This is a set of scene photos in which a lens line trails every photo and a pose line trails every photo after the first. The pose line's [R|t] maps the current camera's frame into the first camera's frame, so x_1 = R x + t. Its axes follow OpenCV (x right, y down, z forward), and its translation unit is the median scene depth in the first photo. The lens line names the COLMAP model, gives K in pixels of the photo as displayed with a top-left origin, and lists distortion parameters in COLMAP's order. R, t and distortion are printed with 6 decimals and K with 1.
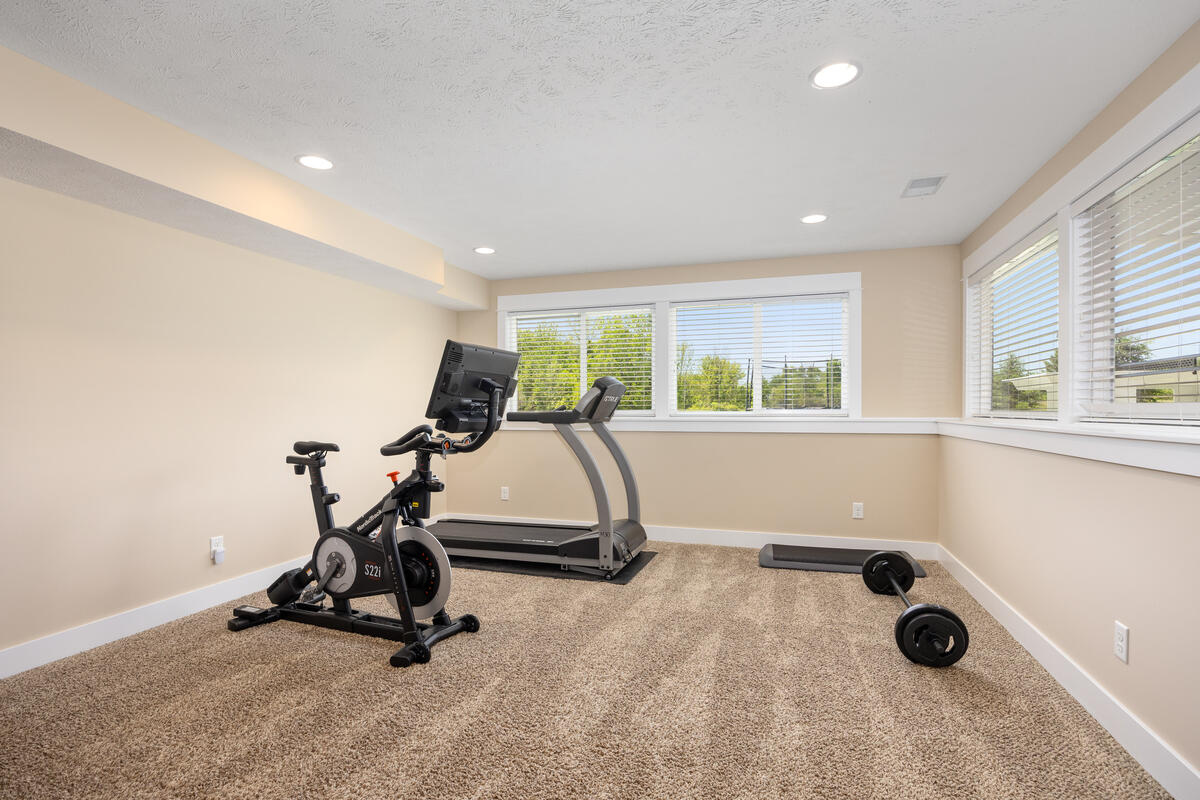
lens RADIAL K [[569.7, 0, 602.1], [0, 569.7, 408.9], [0, 0, 1]] dist [-0.004276, -0.000200]
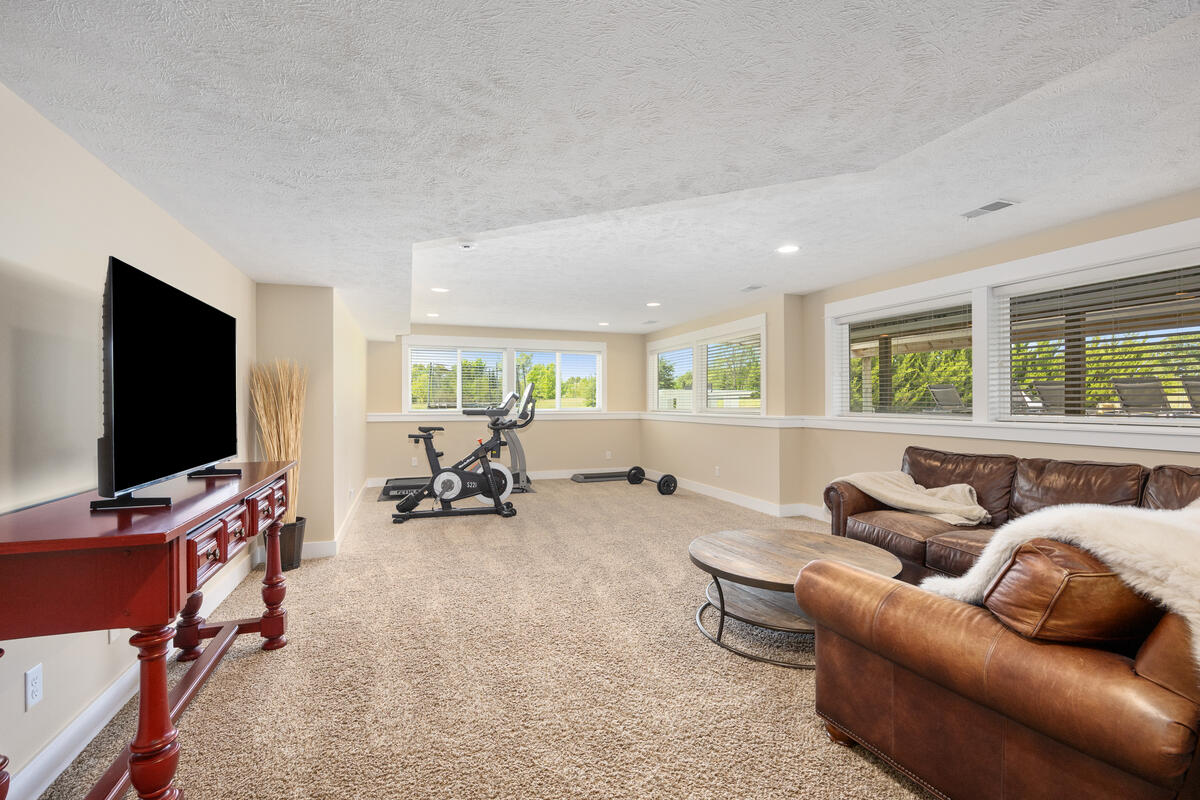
lens RADIAL K [[536.3, 0, 599.4], [0, 536.3, 401.7], [0, 0, 1]] dist [-0.010631, 0.000031]
pose [[0.795190, 0.003249, 0.606351, -1.171451], [0.000364, 0.999983, -0.005835, -0.016851], [-0.606360, 0.004861, 0.795176, -0.849024]]
